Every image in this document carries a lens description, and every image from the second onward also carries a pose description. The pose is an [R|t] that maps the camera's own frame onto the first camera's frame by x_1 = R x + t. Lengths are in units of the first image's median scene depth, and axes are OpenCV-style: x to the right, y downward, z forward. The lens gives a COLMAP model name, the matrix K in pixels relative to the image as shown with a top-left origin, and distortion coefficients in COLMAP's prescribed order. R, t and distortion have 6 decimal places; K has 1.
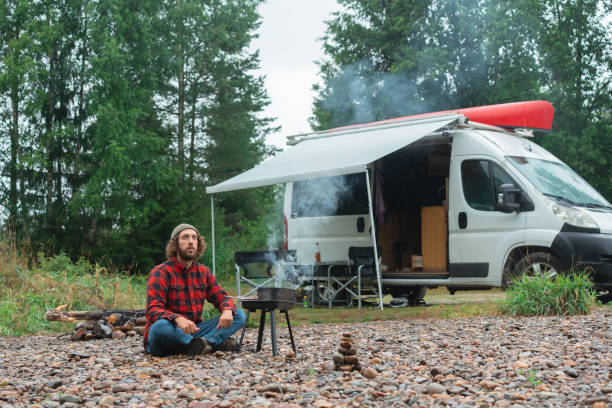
lens RADIAL K [[967.2, 0, 305.9], [0, 967.2, 218.3], [0, 0, 1]] dist [-0.011076, 0.037515]
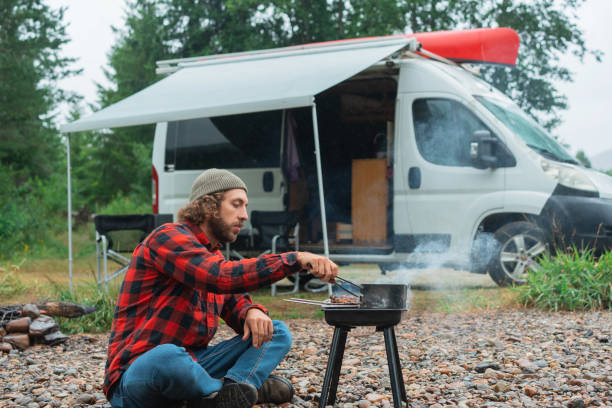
lens RADIAL K [[1013.2, 0, 306.0], [0, 1013.2, 204.0], [0, 0, 1]] dist [0.004787, -0.042889]
pose [[0.973494, 0.015846, 0.228164, -0.100950], [-0.020446, 0.999632, 0.017811, 0.009984], [-0.227798, -0.022004, 0.973460, 0.242985]]
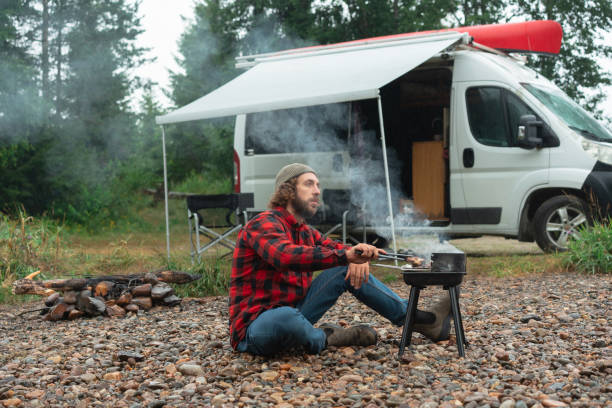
lens RADIAL K [[967.2, 0, 305.9], [0, 967.2, 218.3], [0, 0, 1]] dist [-0.011076, 0.037515]
pose [[0.985308, -0.008704, 0.170563, -0.124171], [-0.001778, 0.998123, 0.061208, 0.003296], [-0.170776, -0.060612, 0.983444, 0.180452]]
